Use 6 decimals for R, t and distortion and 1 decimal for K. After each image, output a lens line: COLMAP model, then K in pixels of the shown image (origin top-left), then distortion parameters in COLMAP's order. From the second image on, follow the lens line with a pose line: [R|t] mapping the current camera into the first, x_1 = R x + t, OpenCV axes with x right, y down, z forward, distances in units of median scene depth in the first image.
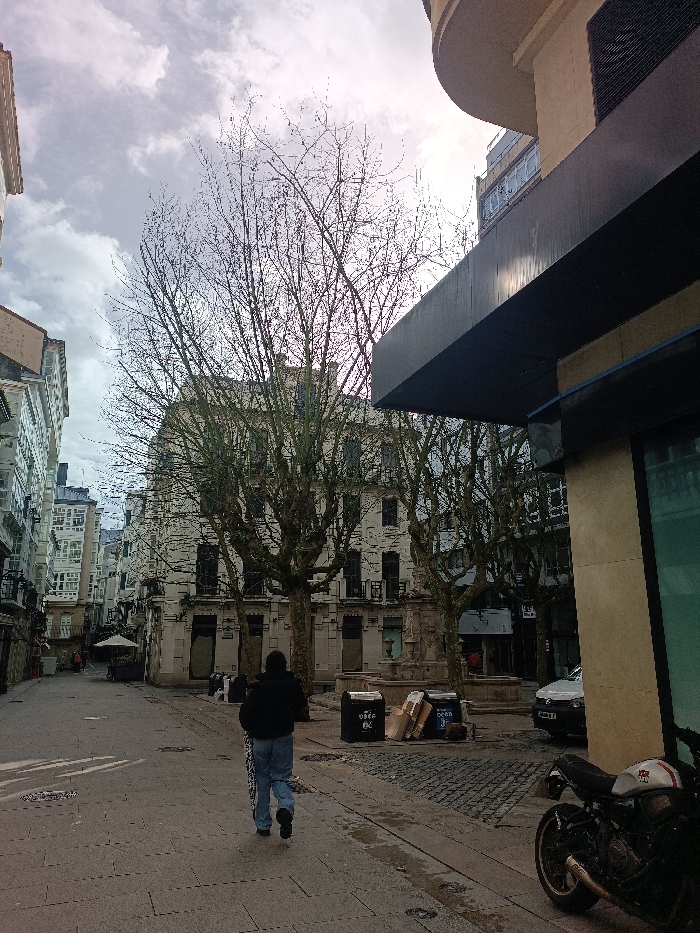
lens RADIAL K [[664.5, 0, 350.5], [0, 664.5, 469.7], [0, 0, 1]] dist [0.038914, -0.031181]
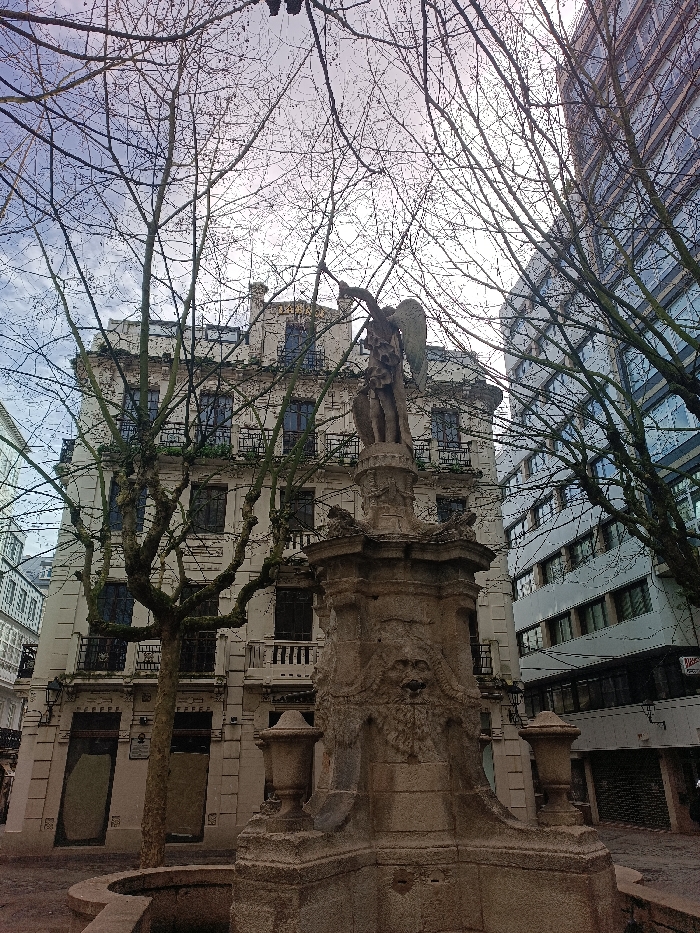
lens RADIAL K [[658.7, 0, 348.0], [0, 658.7, 468.5], [0, 0, 1]] dist [0.036384, -0.035940]
pose [[0.977314, -0.097737, -0.187895, 0.091732], [0.063337, 0.981429, -0.181067, 0.130696], [0.202102, 0.165059, 0.965355, 0.480337]]
